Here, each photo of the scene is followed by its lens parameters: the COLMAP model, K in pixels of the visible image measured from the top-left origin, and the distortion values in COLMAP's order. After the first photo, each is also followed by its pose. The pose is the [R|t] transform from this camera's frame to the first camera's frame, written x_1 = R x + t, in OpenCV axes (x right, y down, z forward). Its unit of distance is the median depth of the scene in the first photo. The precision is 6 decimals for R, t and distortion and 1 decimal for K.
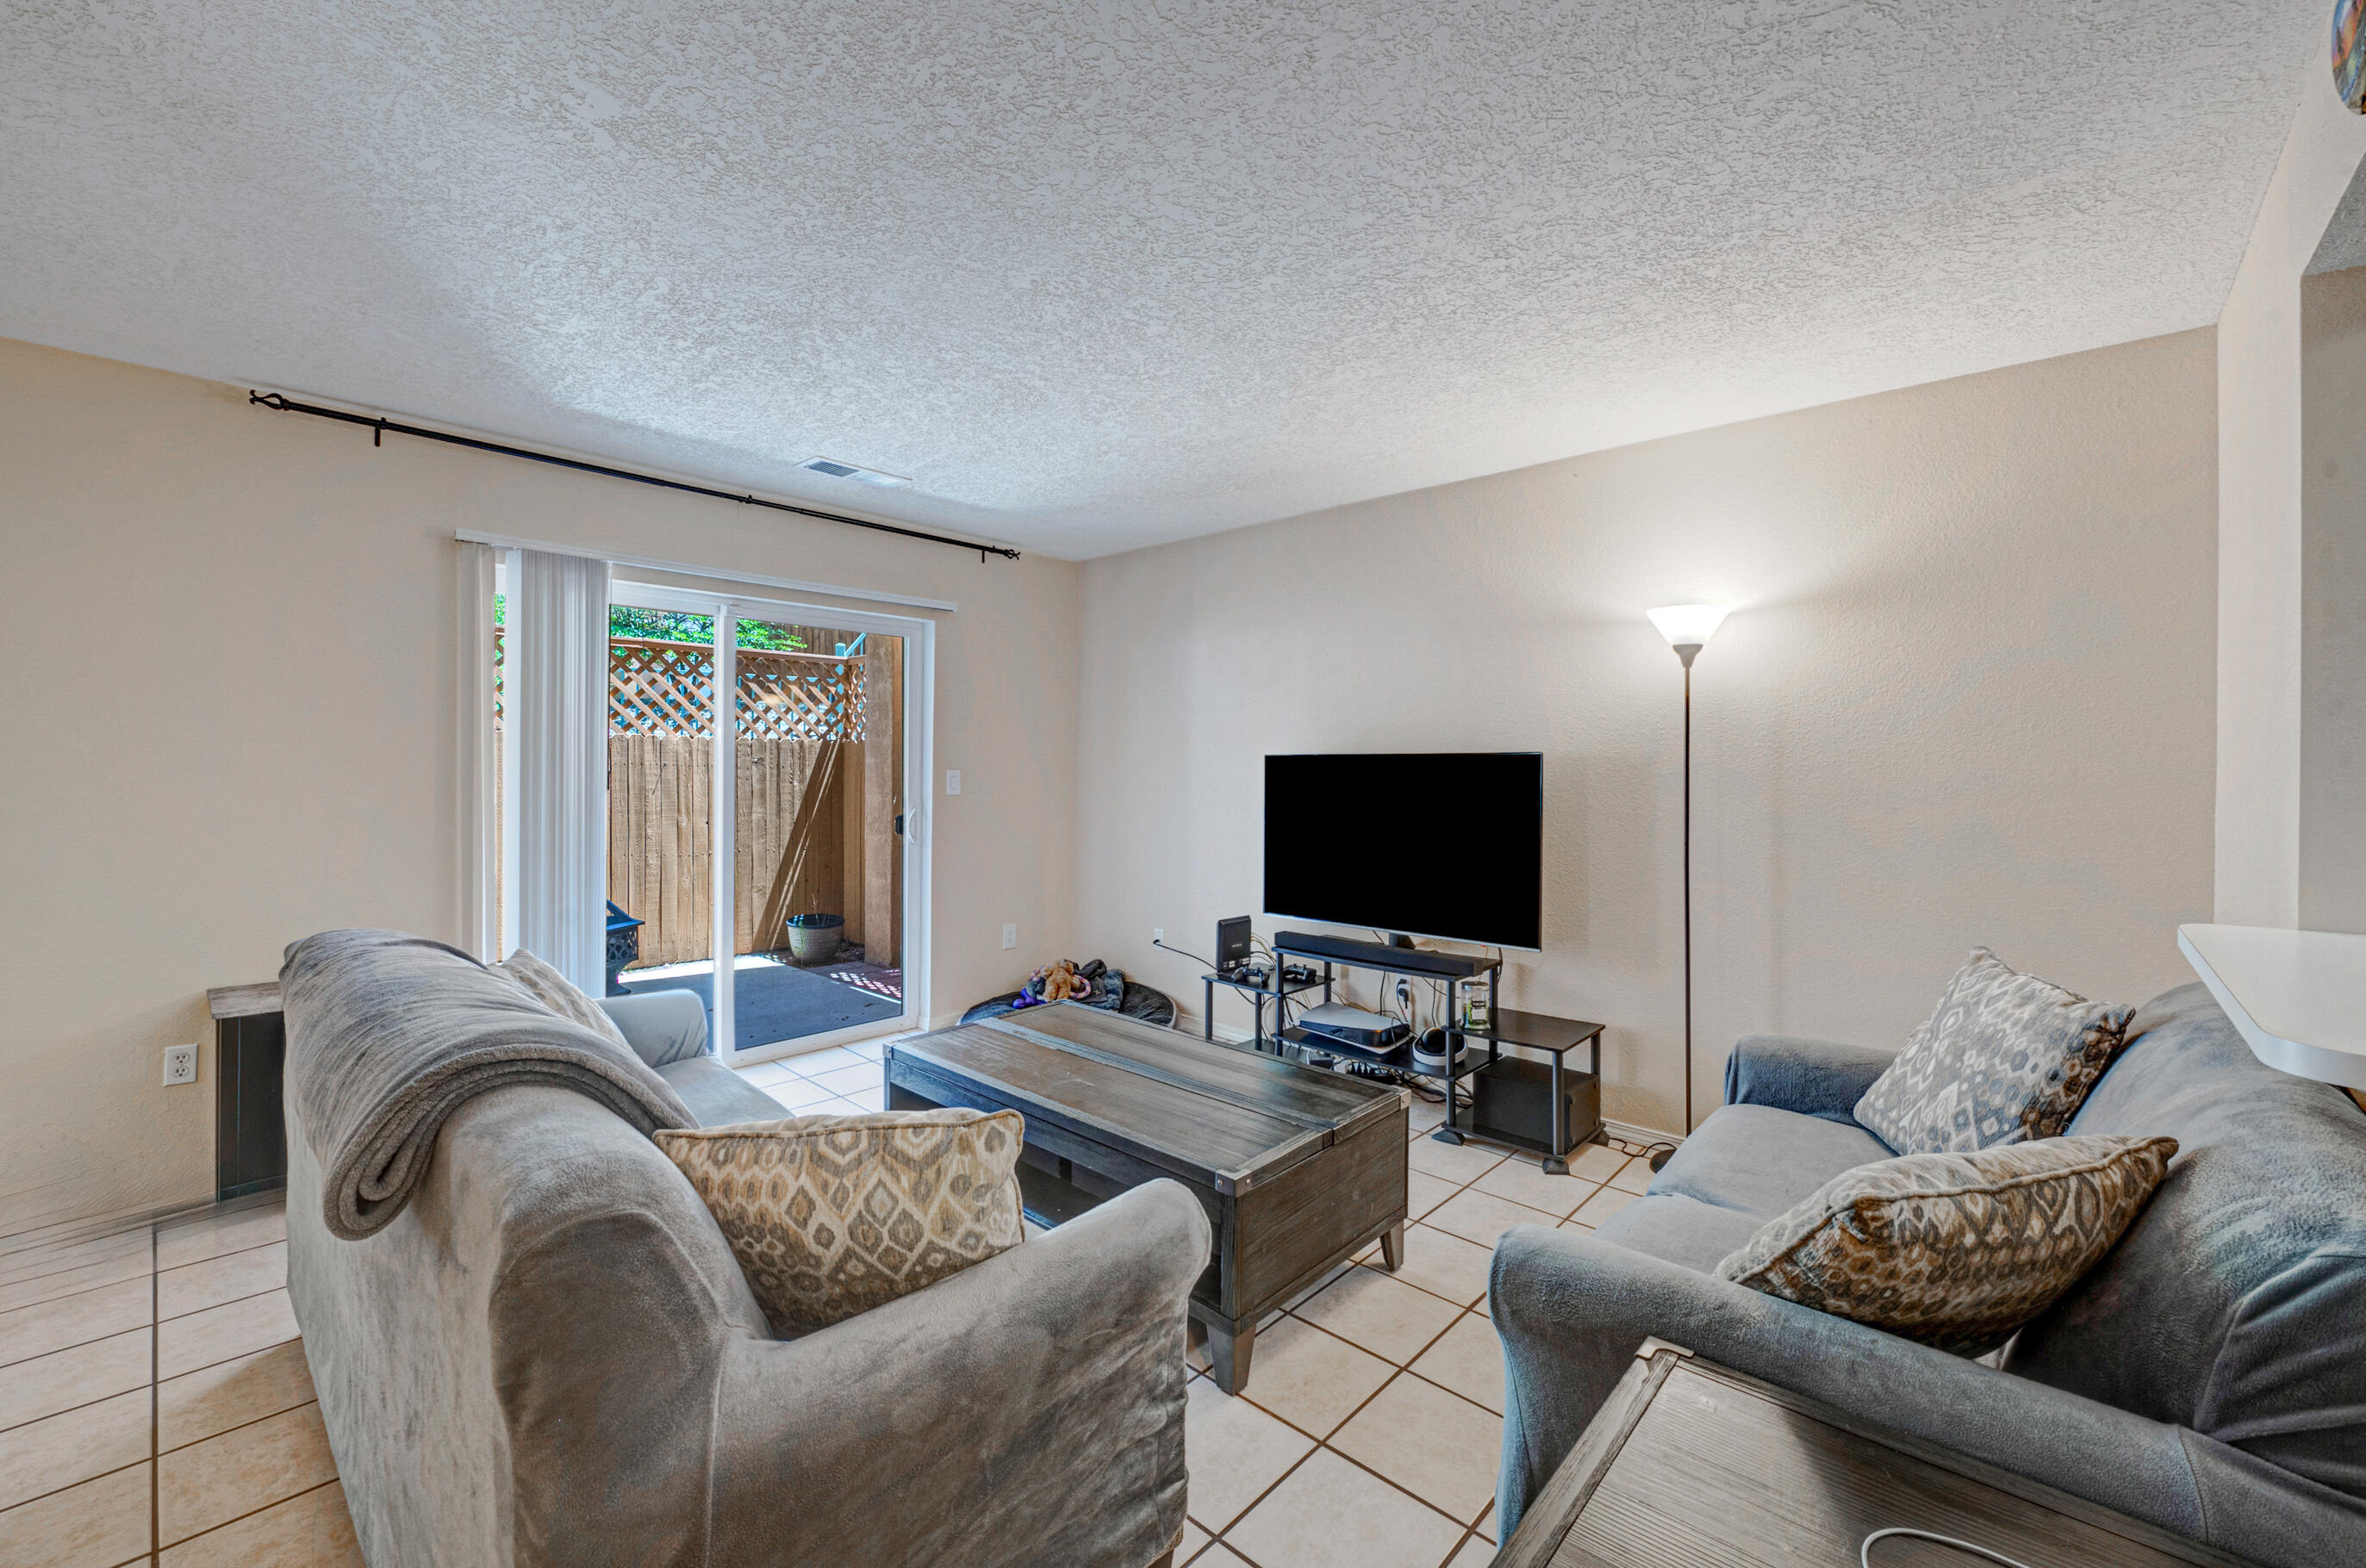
lens RADIAL K [[953.7, 0, 1185.1], [0, 953.7, 762.2], [0, 0, 1]] dist [0.000314, 0.000027]
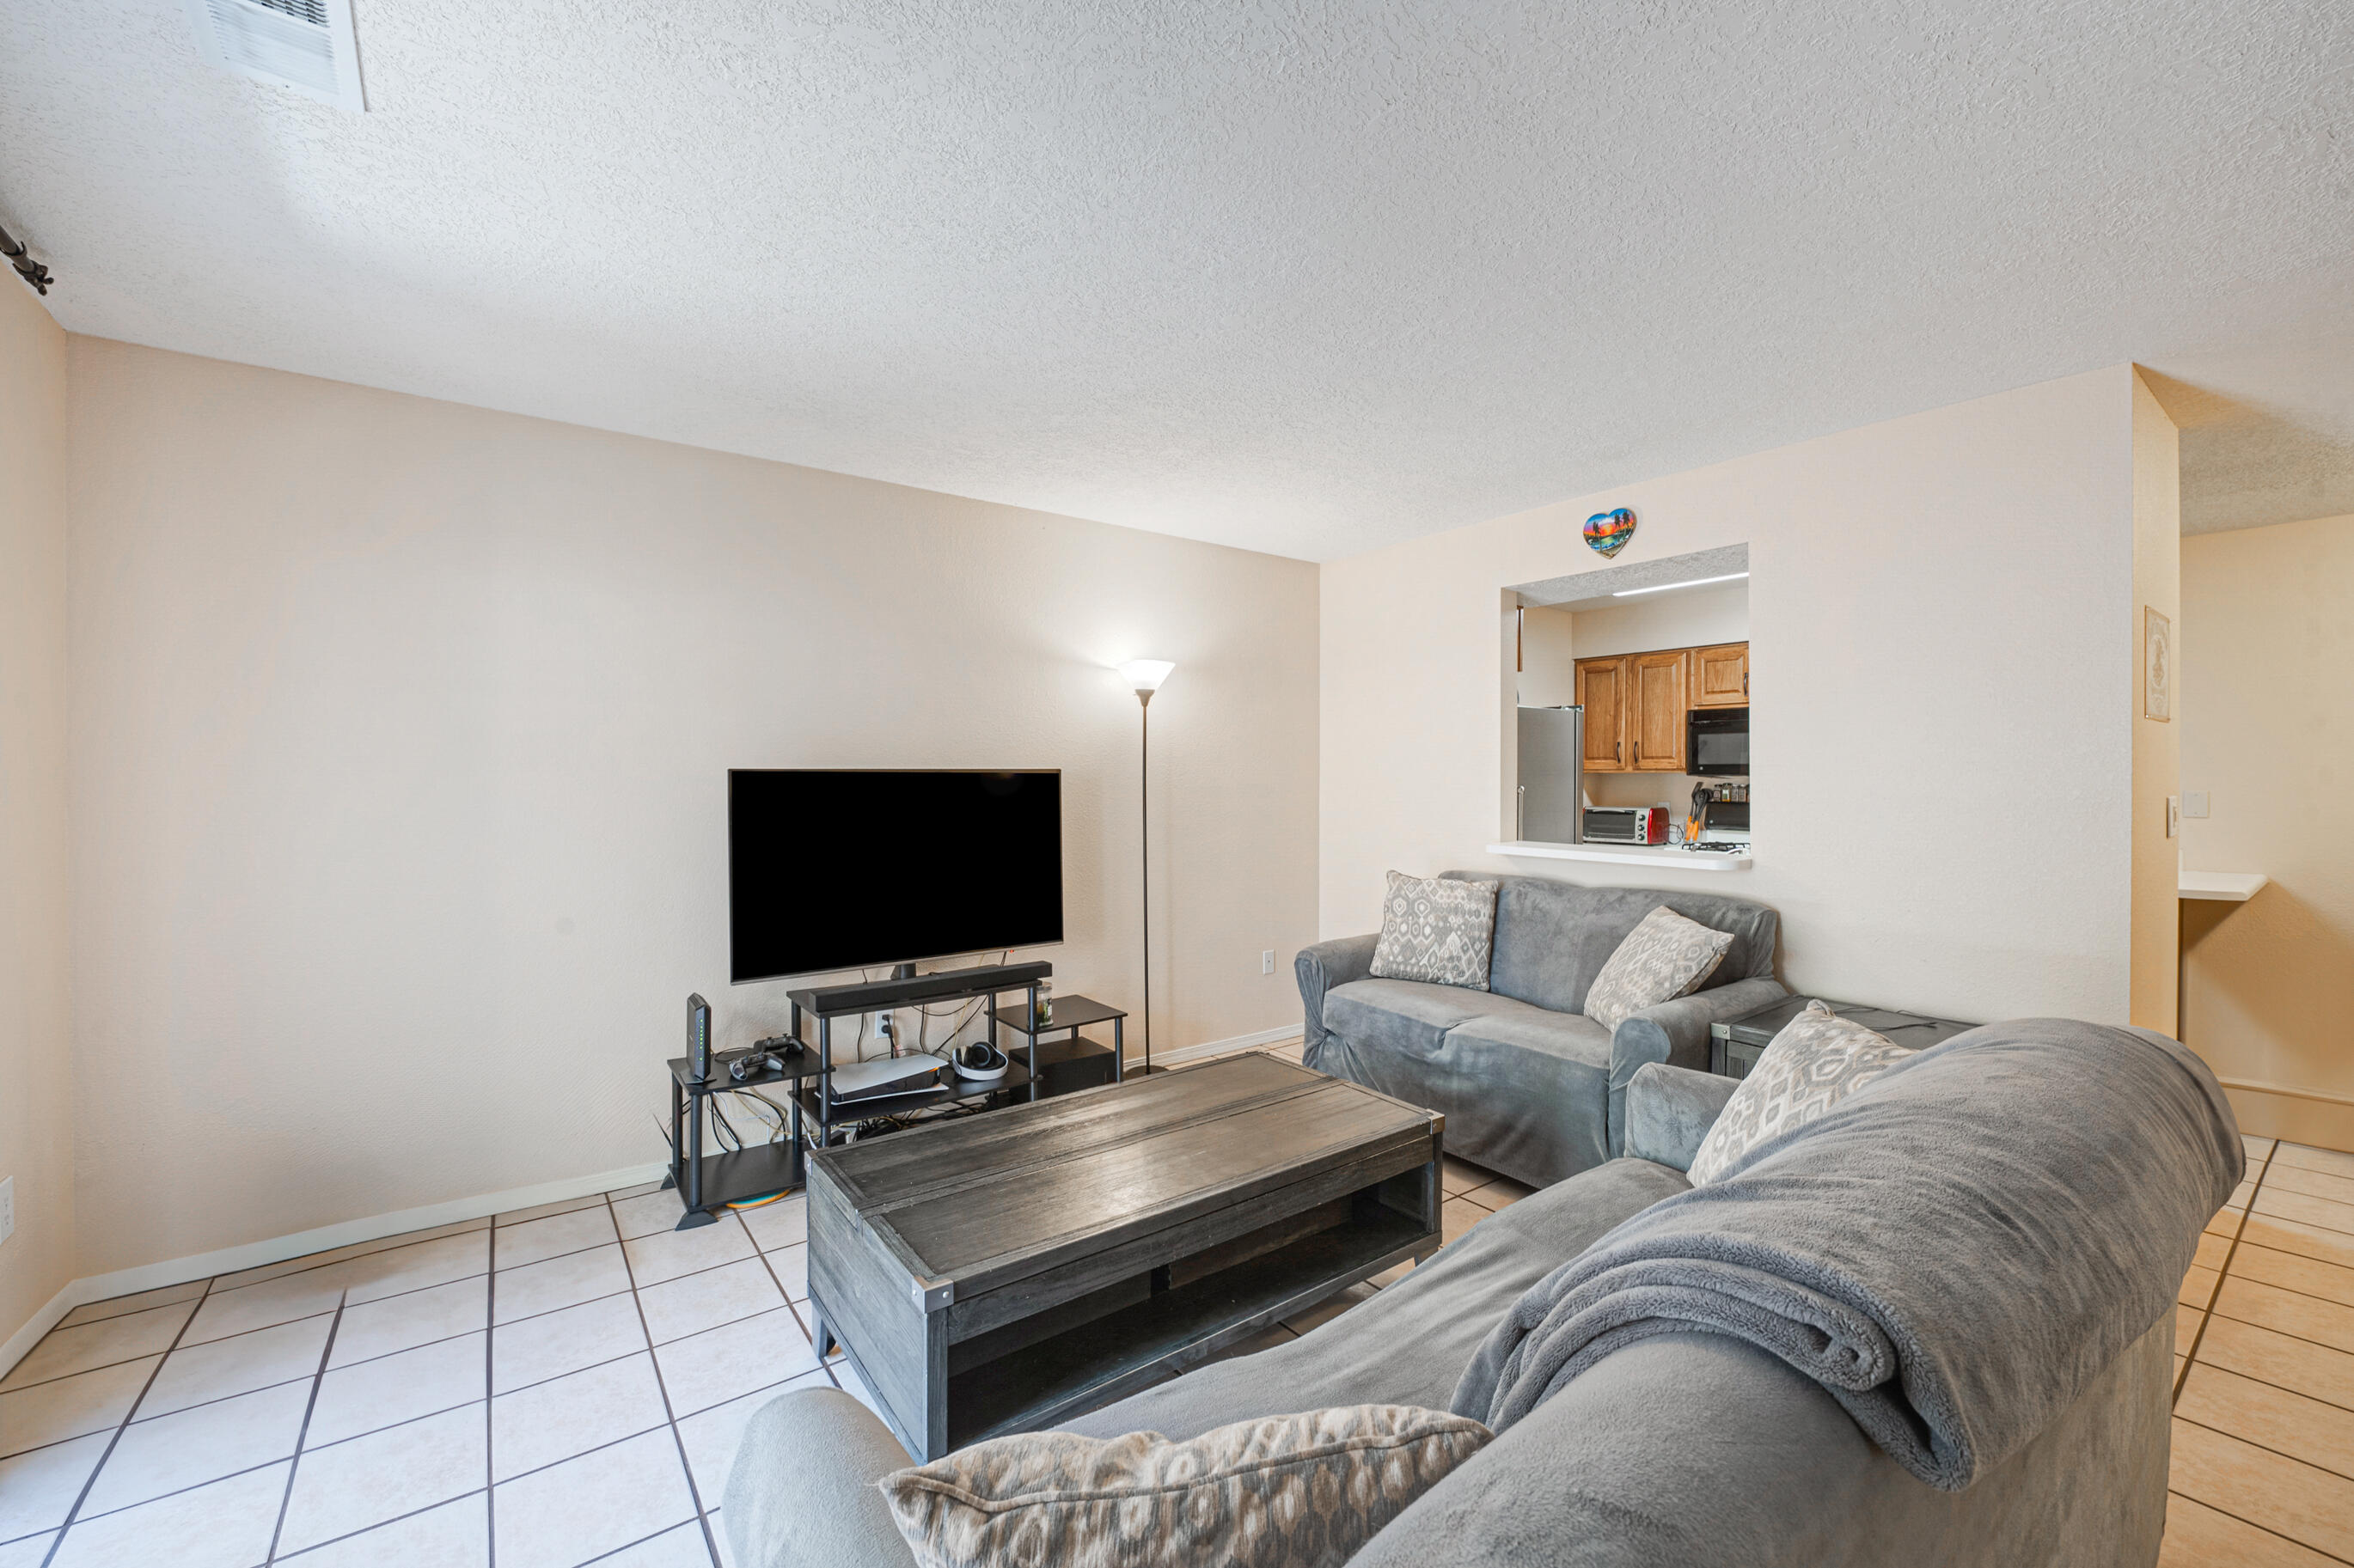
lens RADIAL K [[936.4, 0, 1169.7], [0, 936.4, 787.4], [0, 0, 1]] dist [-0.016269, -0.000681]
pose [[0.200602, -0.008606, 0.979635, -0.660805], [0.003165, 0.999962, 0.008137, 0.002093], [-0.979668, 0.001468, 0.200621, 0.611947]]
